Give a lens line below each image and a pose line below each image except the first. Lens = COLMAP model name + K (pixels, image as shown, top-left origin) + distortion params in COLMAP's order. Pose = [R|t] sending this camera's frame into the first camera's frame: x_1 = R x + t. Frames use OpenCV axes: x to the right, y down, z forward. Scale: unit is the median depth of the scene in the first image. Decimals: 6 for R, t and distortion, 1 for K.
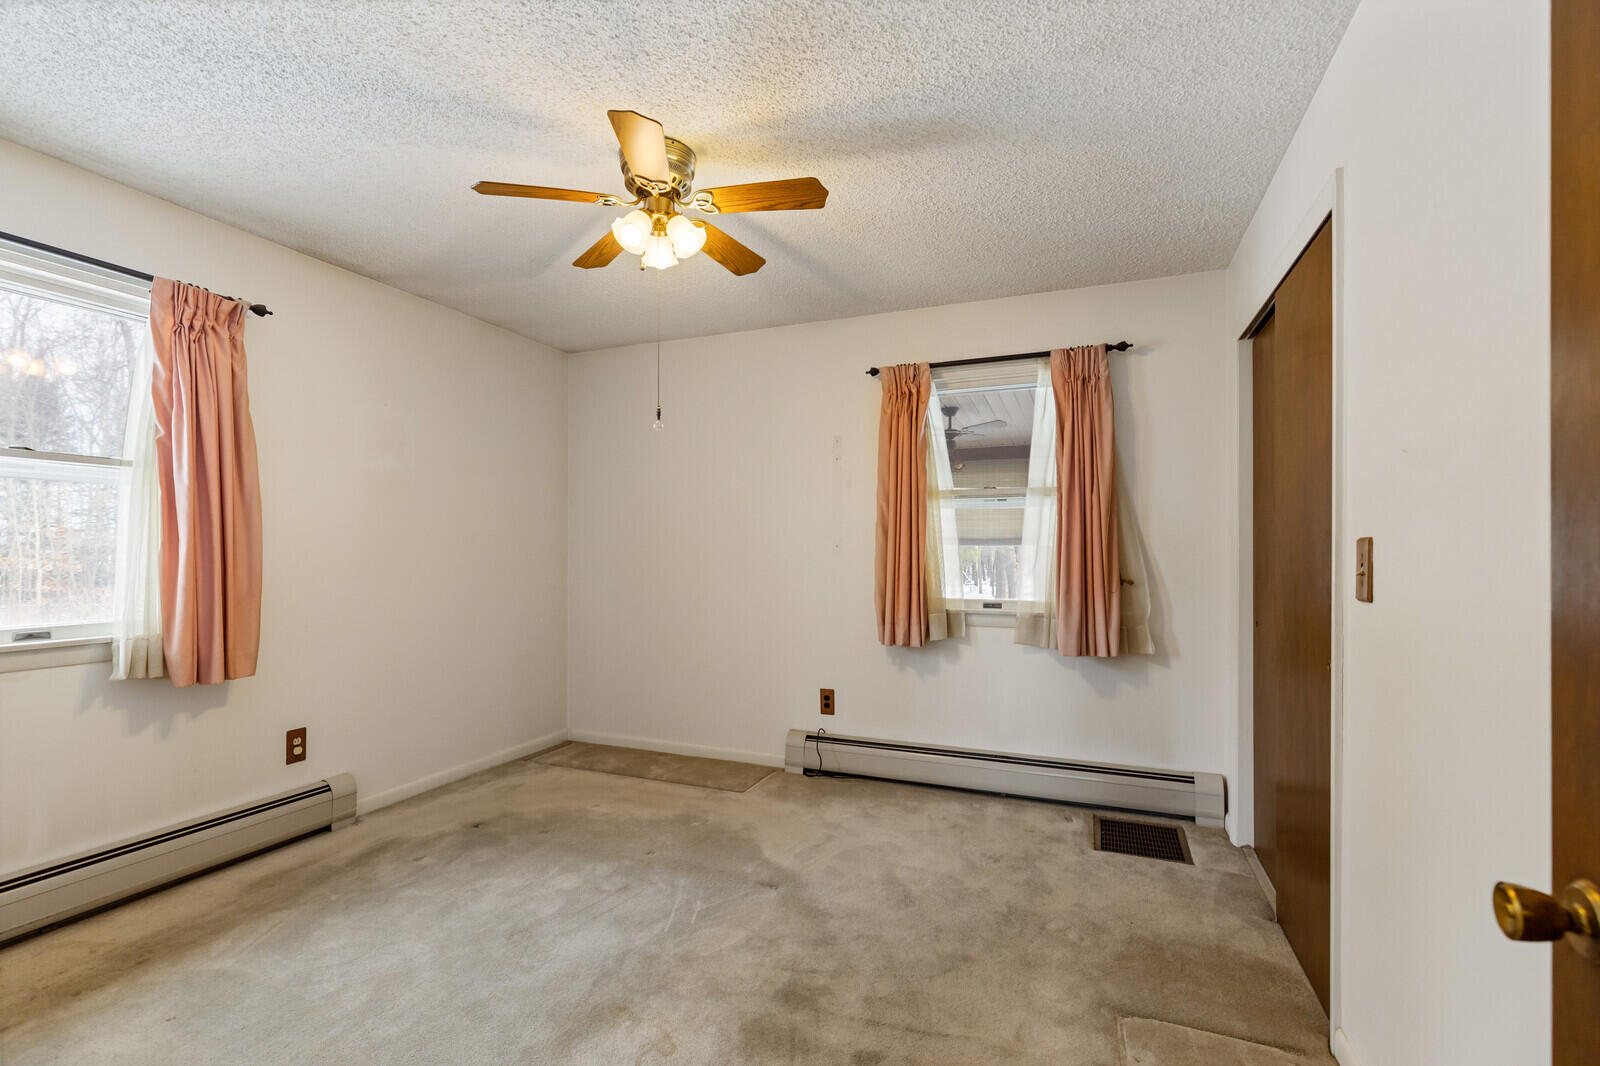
lens RADIAL K [[711.0, 0, 788.2], [0, 711.0, 542.7], [0, 0, 1]] dist [-0.000311, -0.000233]
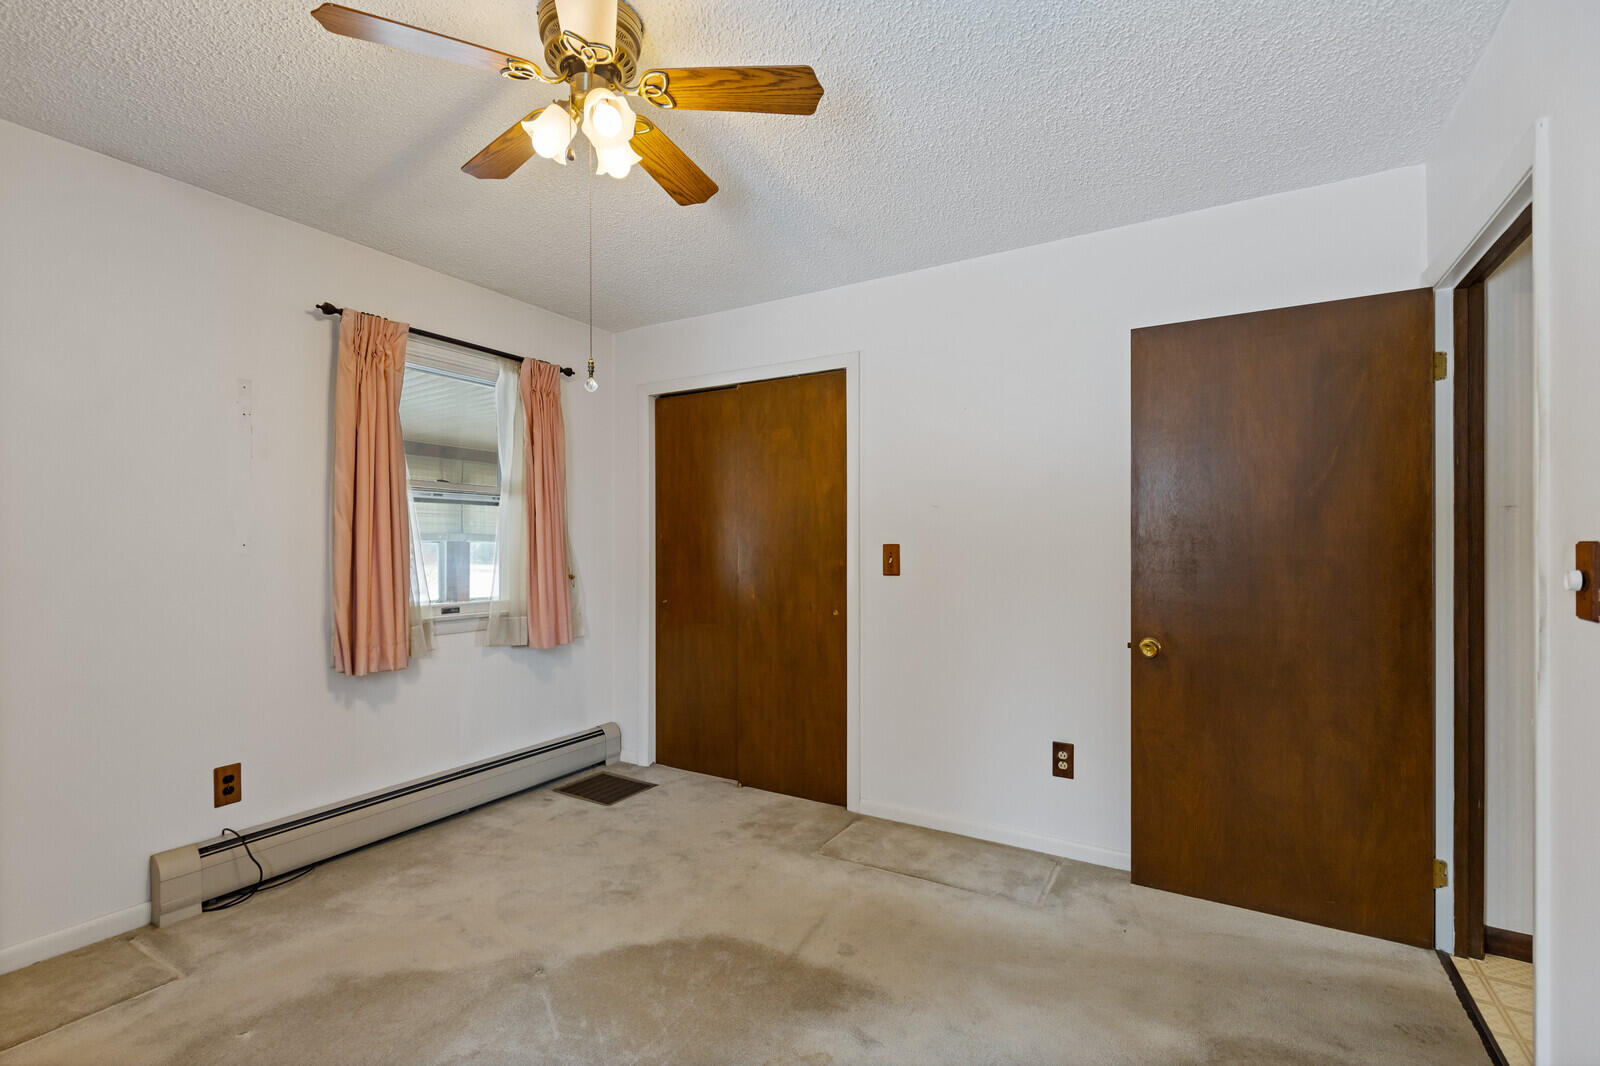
lens RADIAL K [[718.2, 0, 790.4], [0, 718.2, 534.1], [0, 0, 1]] dist [-0.002311, -0.000875]
pose [[0.143466, 0.013277, 0.989566, -0.589117], [-0.014427, 0.999832, -0.011323, -0.006094], [-0.989550, -0.012652, 0.143633, 0.451077]]
